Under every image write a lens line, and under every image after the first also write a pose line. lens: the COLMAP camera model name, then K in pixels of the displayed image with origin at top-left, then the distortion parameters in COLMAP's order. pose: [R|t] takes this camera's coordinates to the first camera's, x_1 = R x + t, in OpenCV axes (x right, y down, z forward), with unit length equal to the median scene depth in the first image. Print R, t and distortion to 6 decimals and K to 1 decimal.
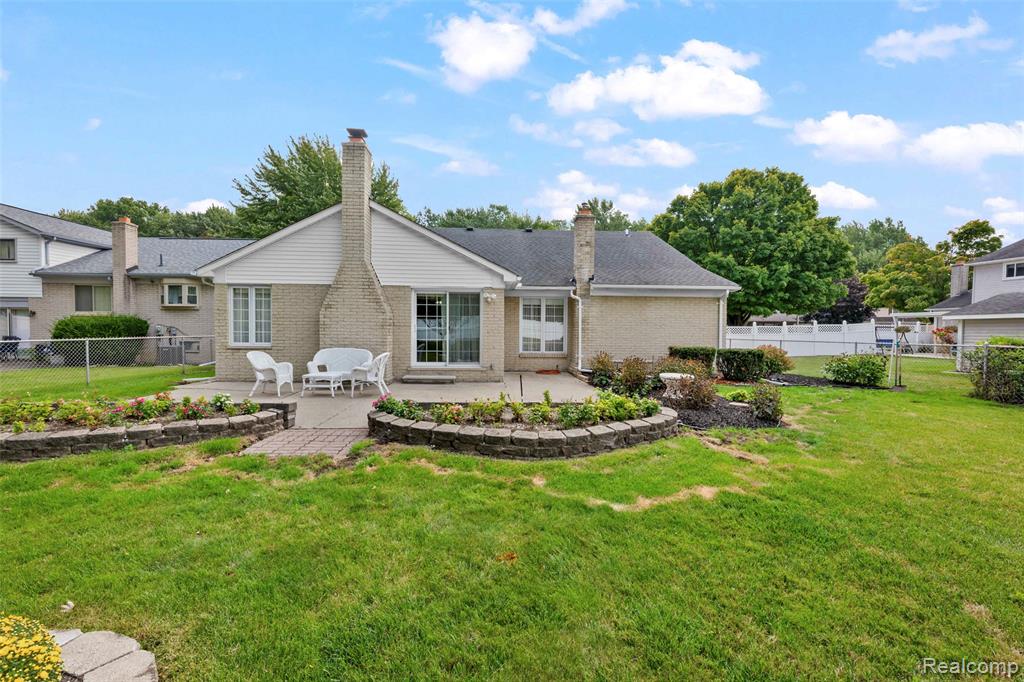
lens RADIAL K [[412.4, 0, 509.9], [0, 412.4, 334.0], [0, 0, 1]] dist [-0.005332, 0.002498]
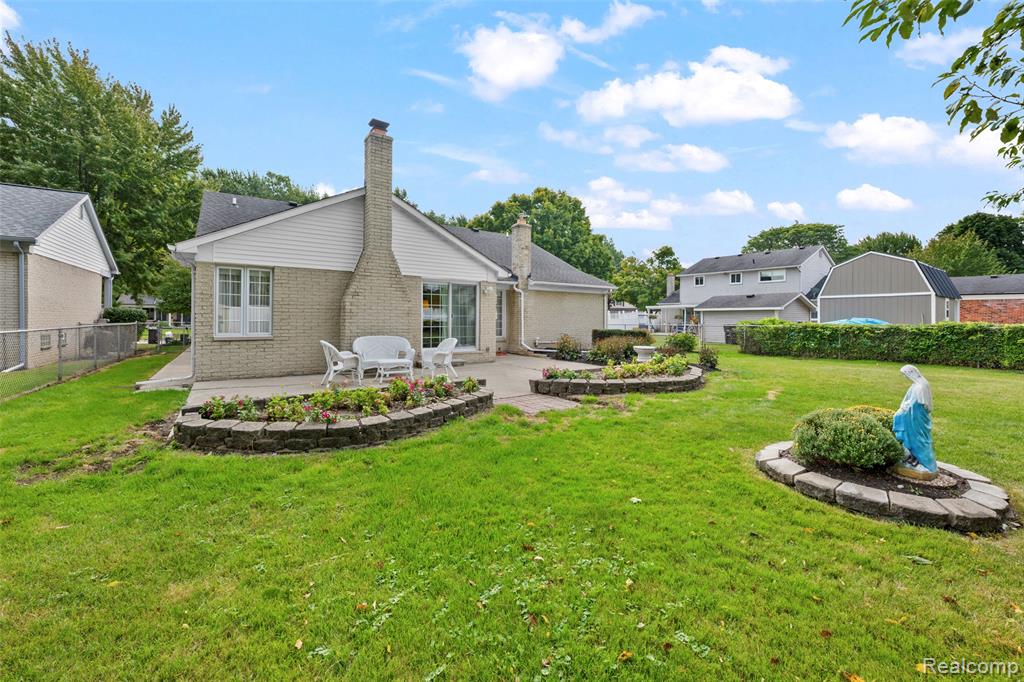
lens RADIAL K [[412.4, 0, 527.4], [0, 412.4, 309.4], [0, 0, 1]] dist [-0.005332, 0.002498]
pose [[0.841959, 0.008736, 0.539470, -0.472437], [0.007569, 0.999579, -0.028000, 0.000433], [-0.539488, 0.027658, 0.841539, -0.035156]]
